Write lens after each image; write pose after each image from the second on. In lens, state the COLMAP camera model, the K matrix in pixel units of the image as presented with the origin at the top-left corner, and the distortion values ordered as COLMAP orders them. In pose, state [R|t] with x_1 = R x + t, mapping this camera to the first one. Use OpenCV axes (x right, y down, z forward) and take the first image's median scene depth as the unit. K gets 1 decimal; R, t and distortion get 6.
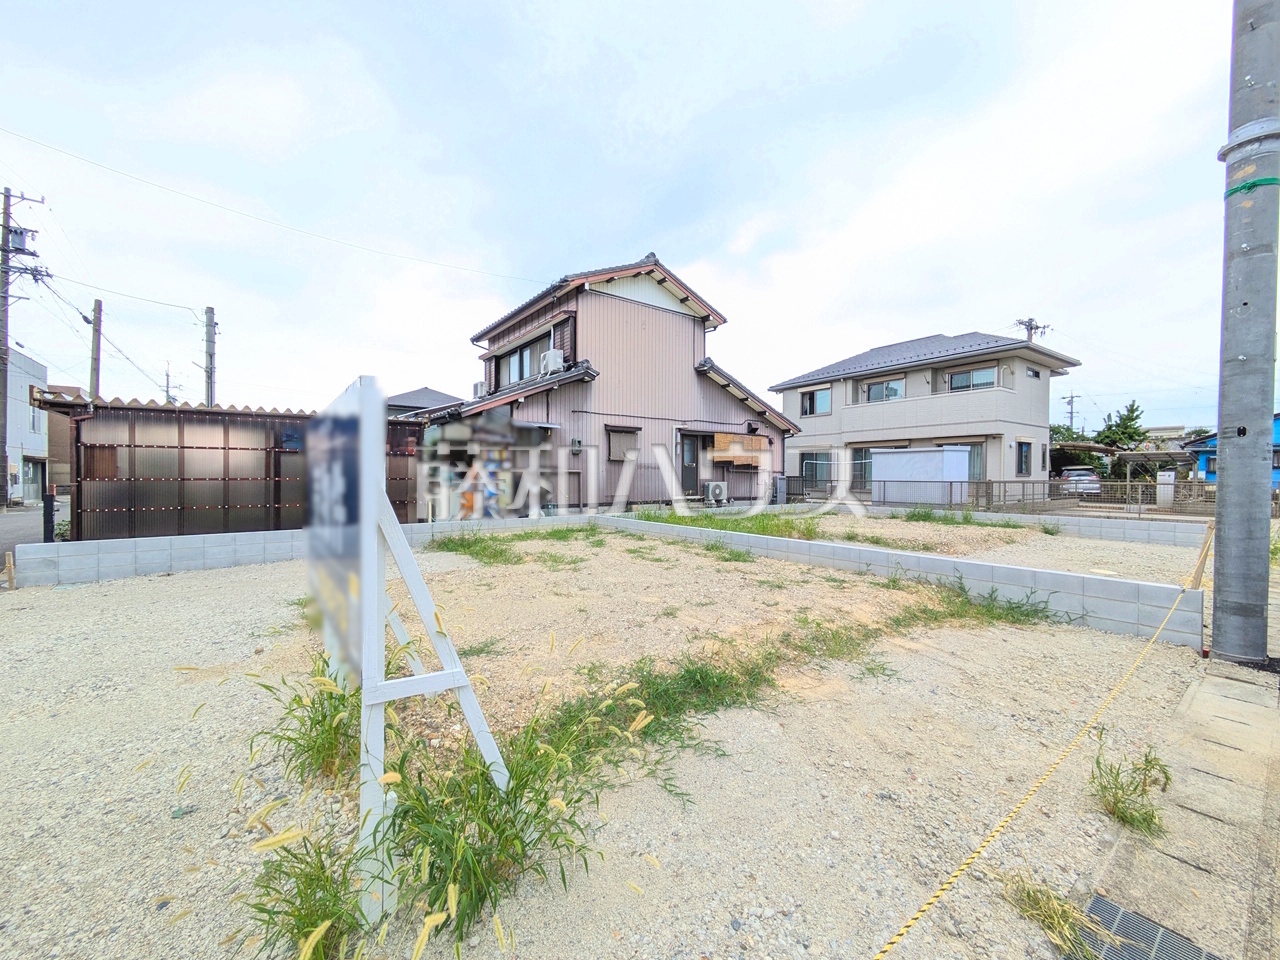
lens RADIAL K [[507.1, 0, 639.6], [0, 507.1, 481.7], [0, 0, 1]] dist [-0.002427, 0.001874]
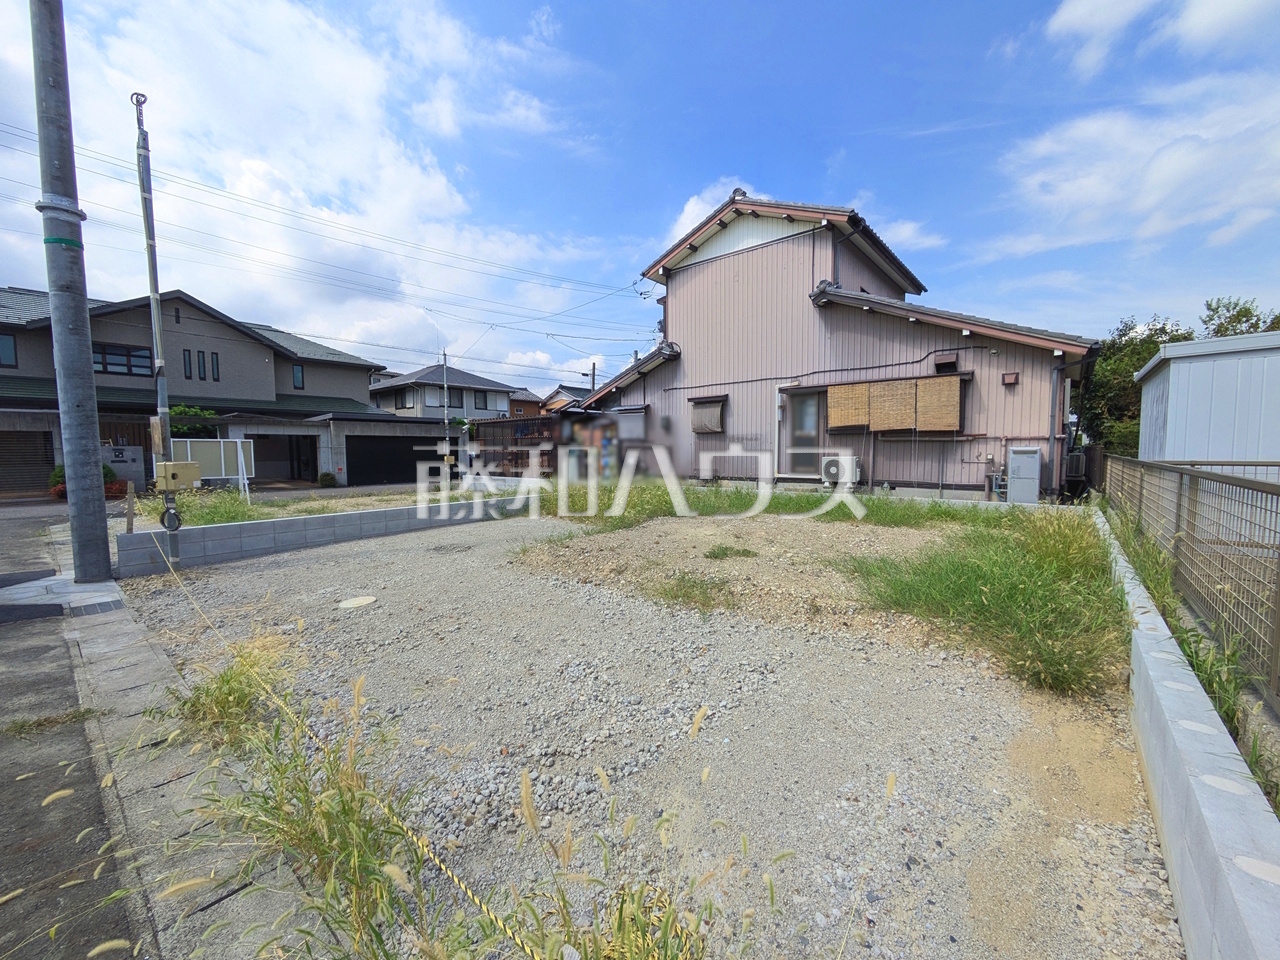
lens RADIAL K [[507.1, 0, 639.8], [0, 507.1, 481.1], [0, 0, 1]] dist [-0.002427, 0.001874]
pose [[0.225337, 0.056999, -0.972612, 0.775450], [-0.004978, 0.998342, 0.057353, -0.004538], [0.974268, -0.008083, 0.225247, 0.583460]]
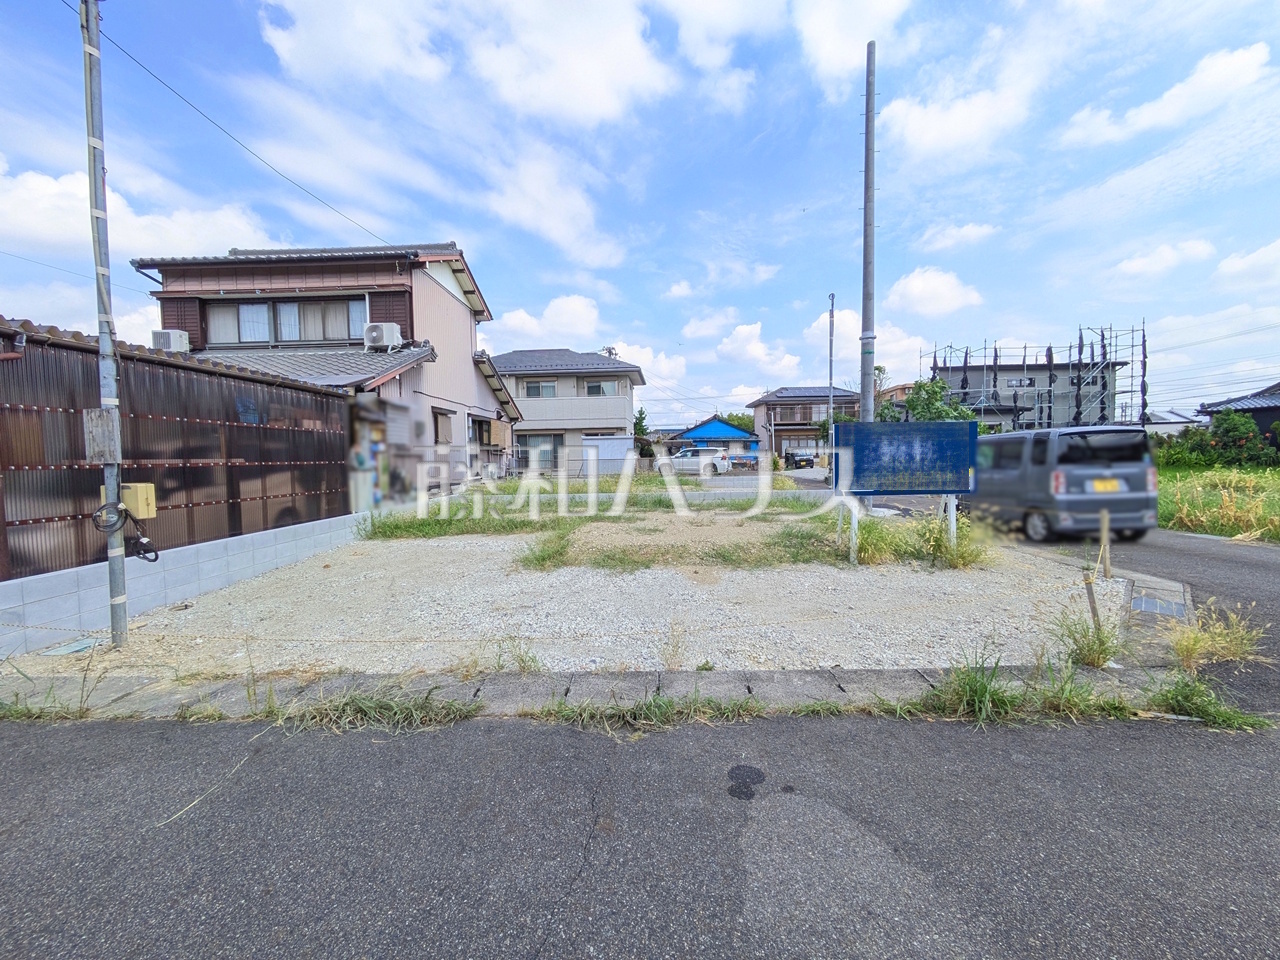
lens RADIAL K [[507.1, 0, 640.4], [0, 507.1, 484.6], [0, 0, 1]] dist [-0.002427, 0.001874]
pose [[0.619289, -0.056551, 0.783124, -0.525529], [0.029930, 0.998378, 0.048426, 0.003616], [-0.784592, -0.006551, 0.619977, 0.051799]]
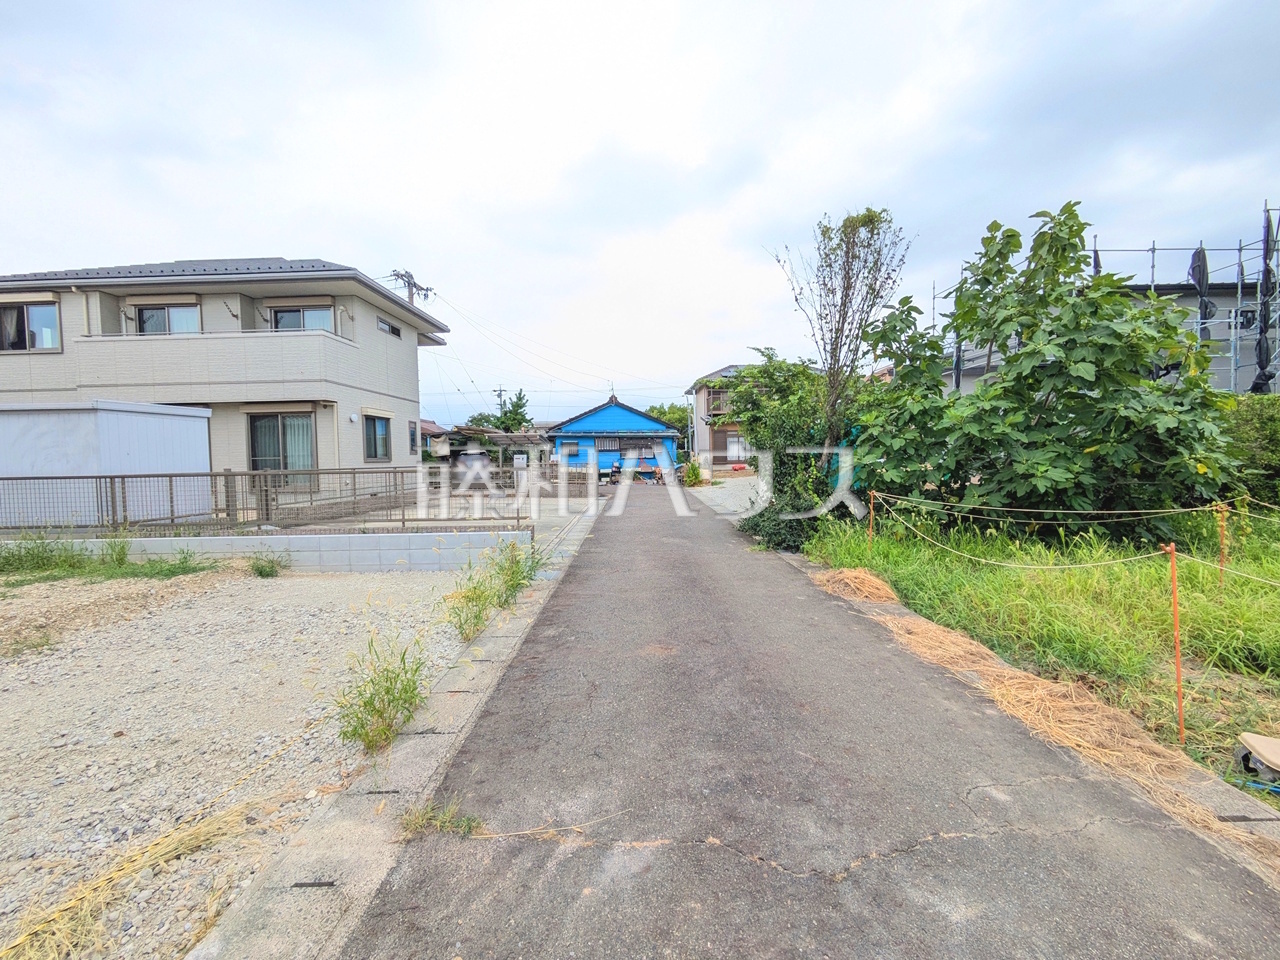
lens RADIAL K [[507.1, 0, 639.2], [0, 507.1, 481.7], [0, 0, 1]] dist [-0.002427, 0.001874]
pose [[0.598200, -0.048767, 0.799862, 0.489188], [0.028954, 0.998810, 0.039243, 0.000614], [-0.800824, -0.000316, 0.598900, 0.301745]]
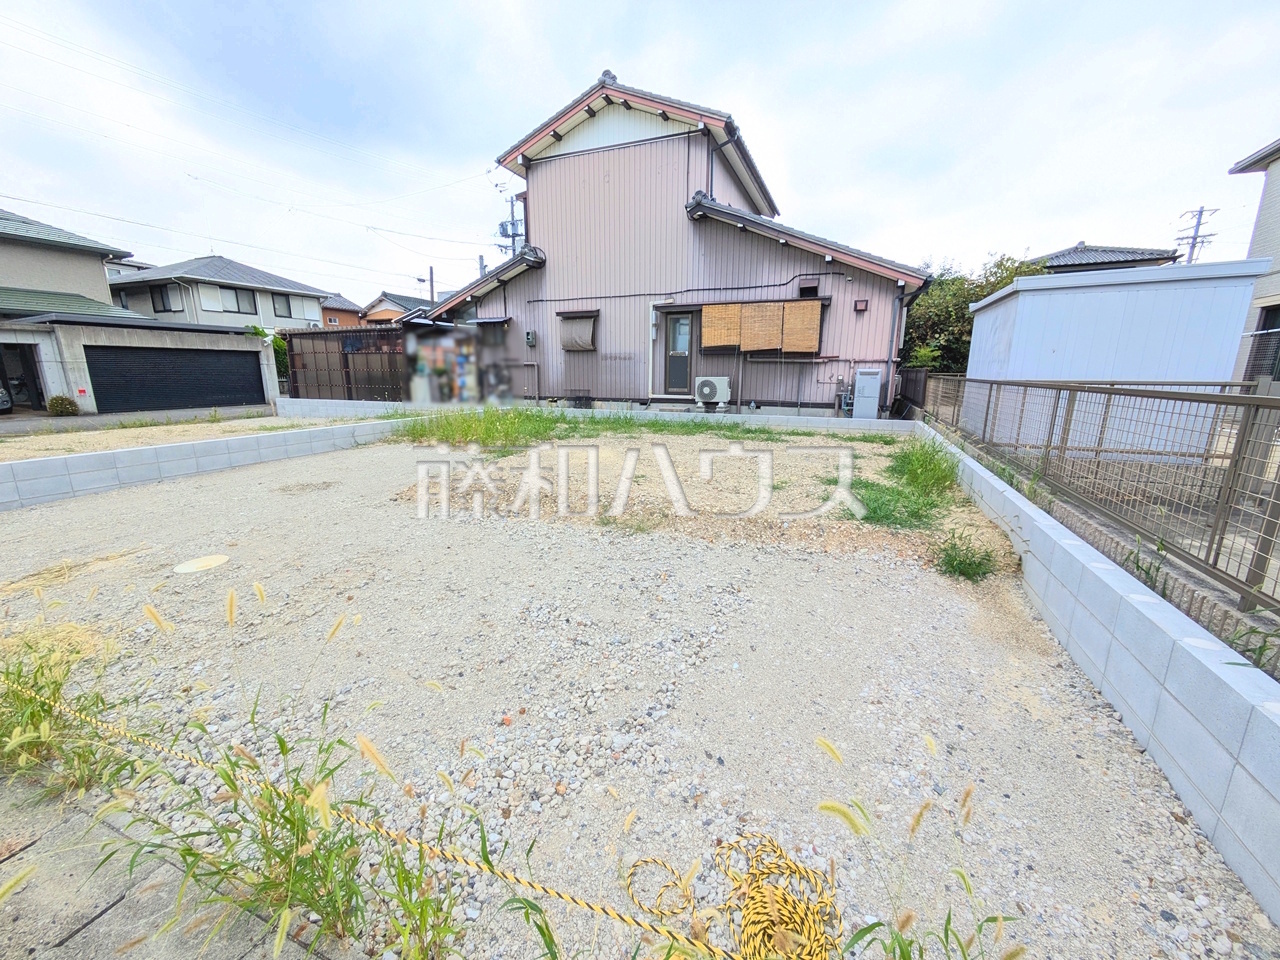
lens RADIAL K [[507.1, 0, 640.0], [0, 507.1, 481.0], [0, 0, 1]] dist [-0.002427, 0.001874]
pose [[0.508654, 0.183284, -0.841236, 0.737201], [-0.012274, 0.978523, 0.205773, -0.001674], [0.860883, -0.094342, 0.499979, 0.546890]]
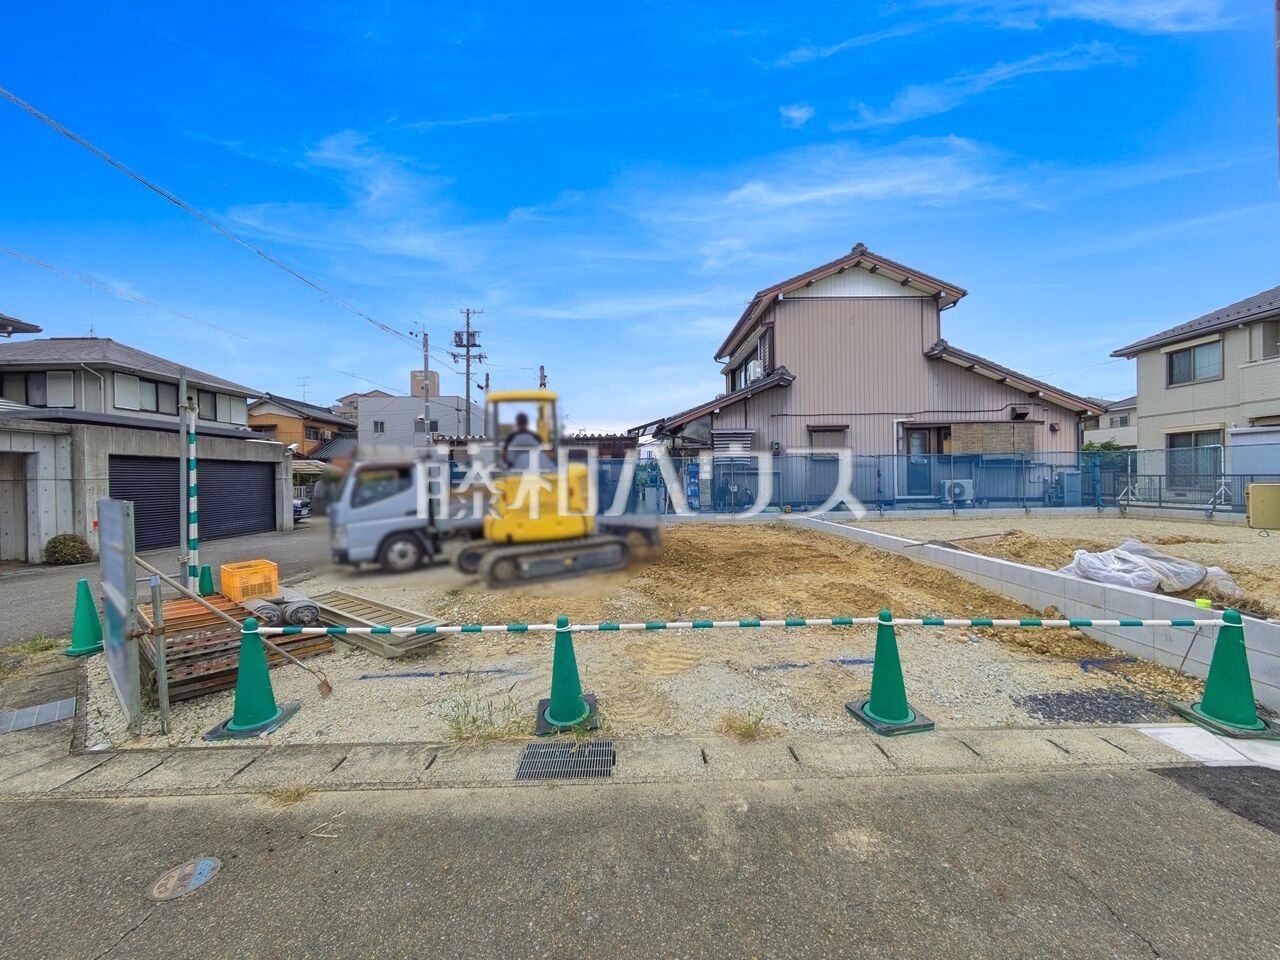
lens RADIAL K [[507.1, 0, 637.9], [0, 507.1, 481.7], [0, 0, 1]] dist [-0.002427, 0.001874]
pose [[0.809752, -0.011246, -0.586664, 0.221847], [0.010596, 0.999934, -0.004544, 0.002056], [0.586676, -0.002537, 0.809817, -0.027619]]
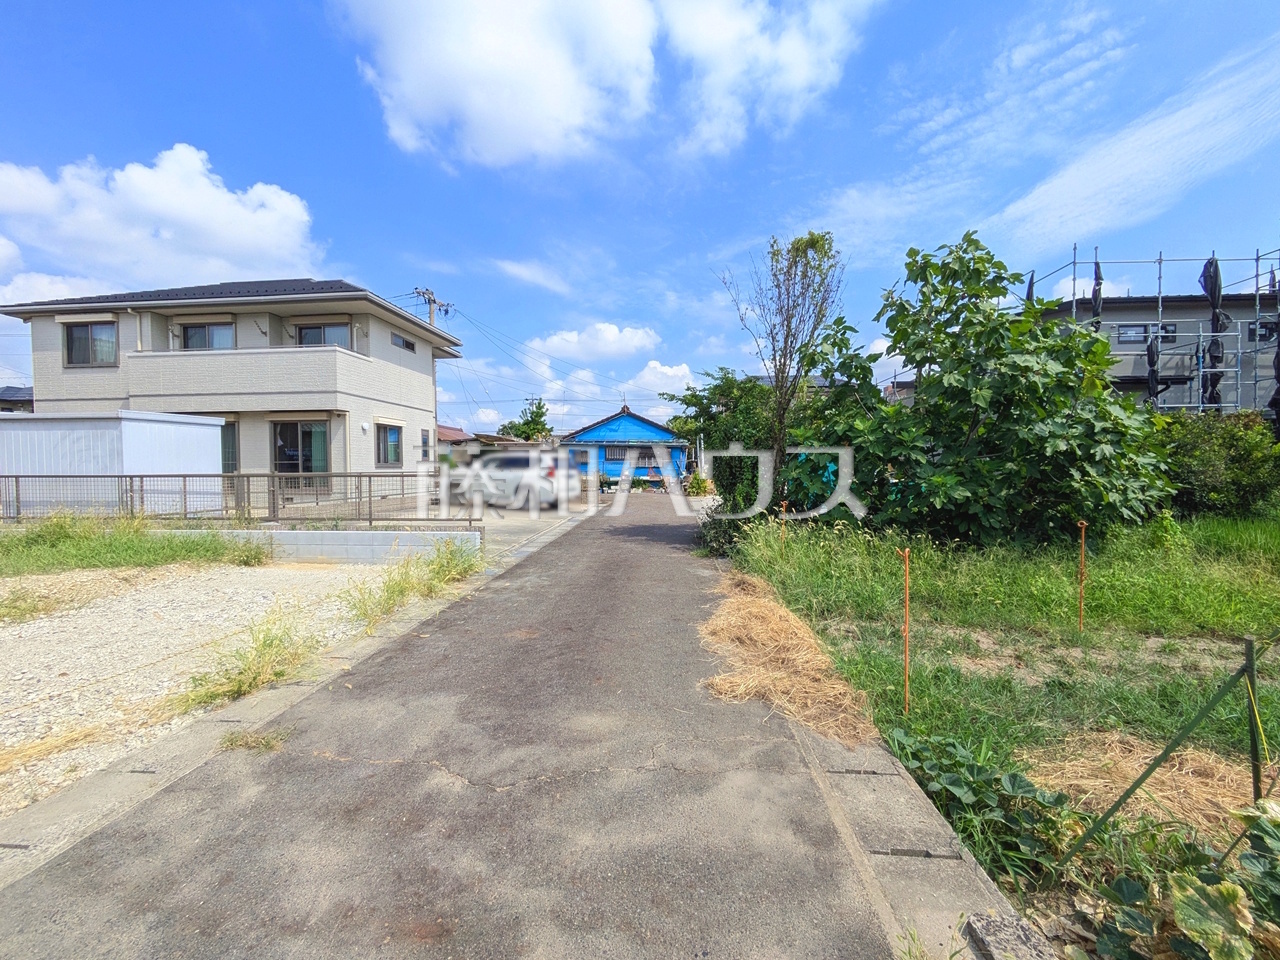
lens RADIAL K [[507.1, 0, 638.4], [0, 507.1, 482.4], [0, 0, 1]] dist [-0.002427, 0.001874]
pose [[0.655766, -0.025490, 0.754534, 0.516656], [0.013164, 0.999664, 0.022329, 0.001668], [-0.754850, -0.004710, 0.655881, 0.209119]]
